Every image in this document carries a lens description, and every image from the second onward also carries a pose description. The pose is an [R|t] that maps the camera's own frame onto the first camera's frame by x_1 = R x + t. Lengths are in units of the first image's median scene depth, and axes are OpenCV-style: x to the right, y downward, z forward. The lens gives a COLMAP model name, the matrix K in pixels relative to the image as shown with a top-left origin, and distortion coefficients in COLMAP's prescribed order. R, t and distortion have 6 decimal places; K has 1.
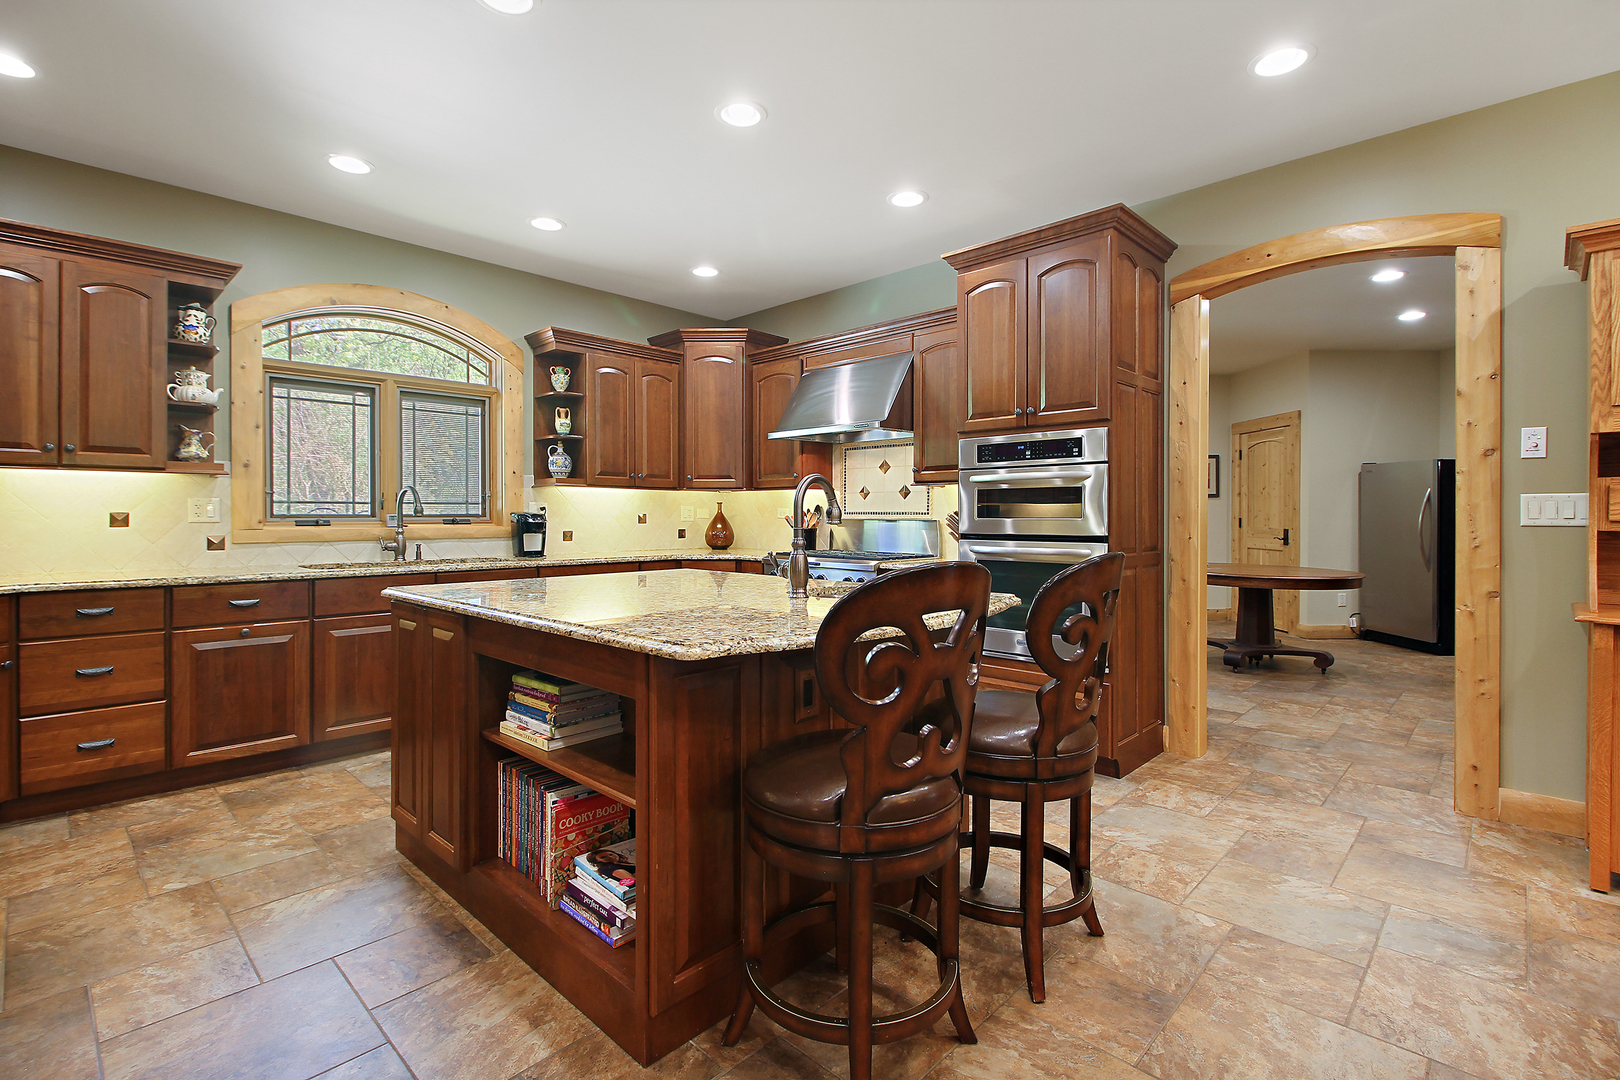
lens RADIAL K [[750.1, 0, 810.6], [0, 750.1, 516.5], [0, 0, 1]] dist [-0.000478, -0.000689]
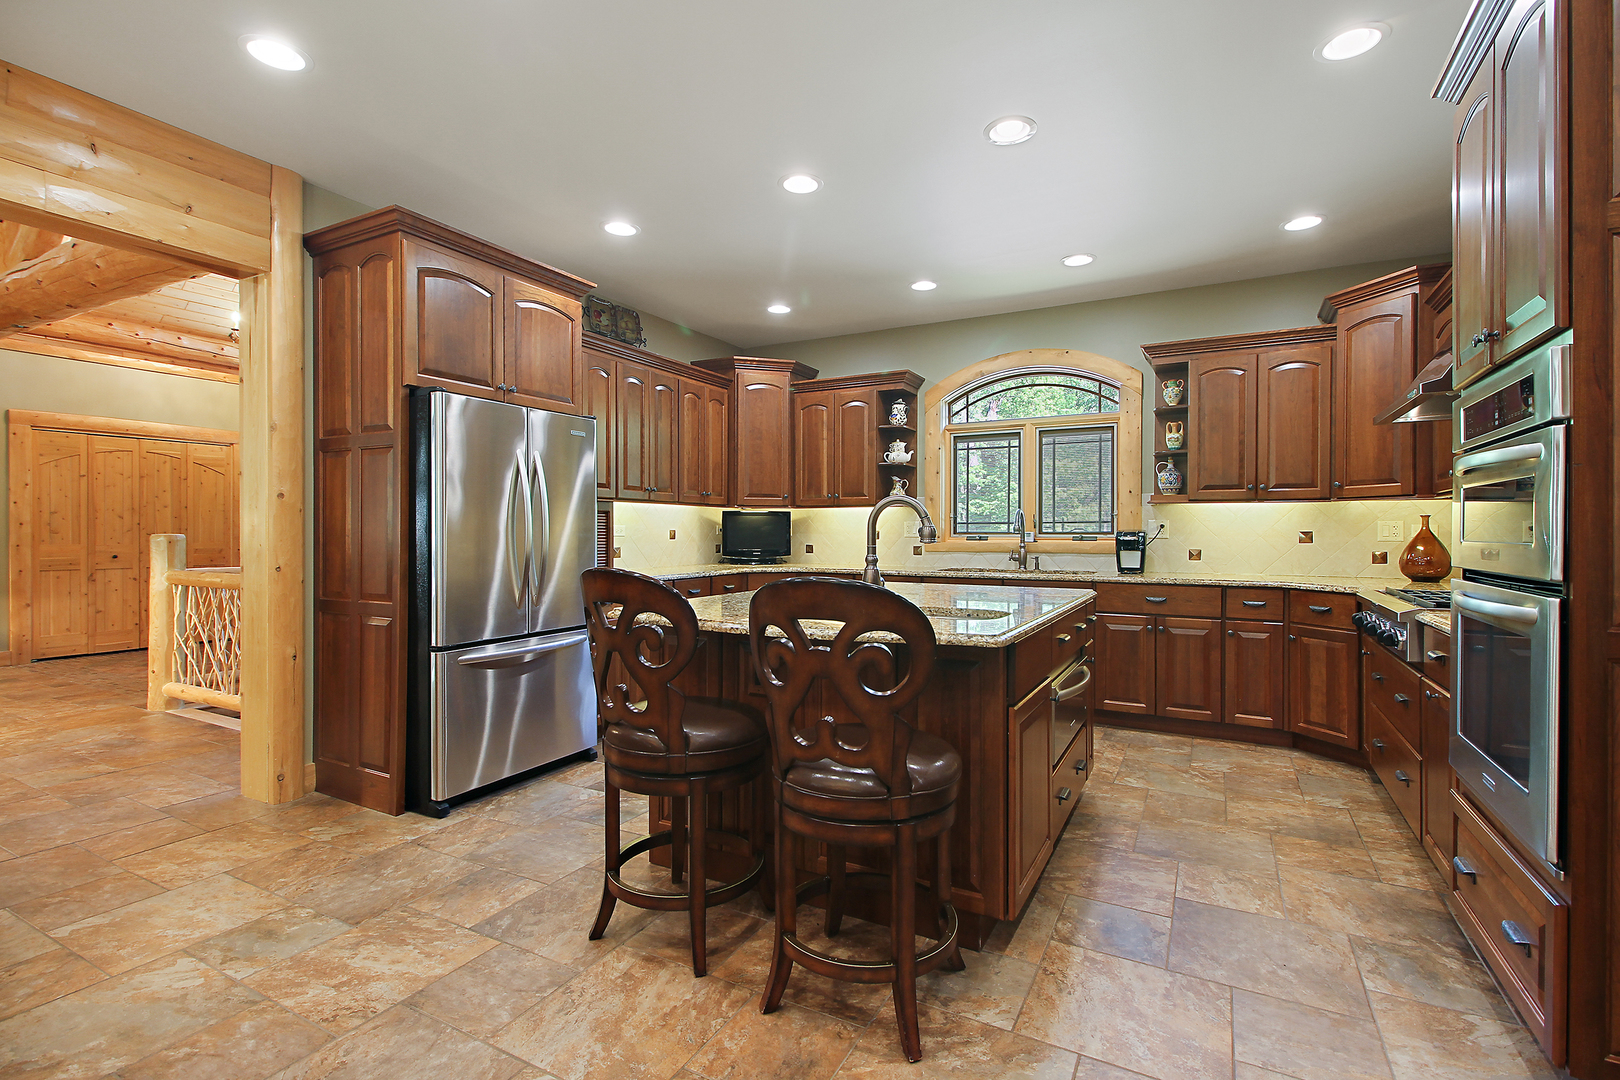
lens RADIAL K [[728.7, 0, 788.2], [0, 728.7, 534.4], [0, 0, 1]] dist [-0.000328, -0.007242]
pose [[0.245802, 0.004346, -0.969310, 0.516216], [-0.001896, 0.999990, 0.004003, -0.002821], [0.969318, 0.000854, 0.245808, 0.320312]]
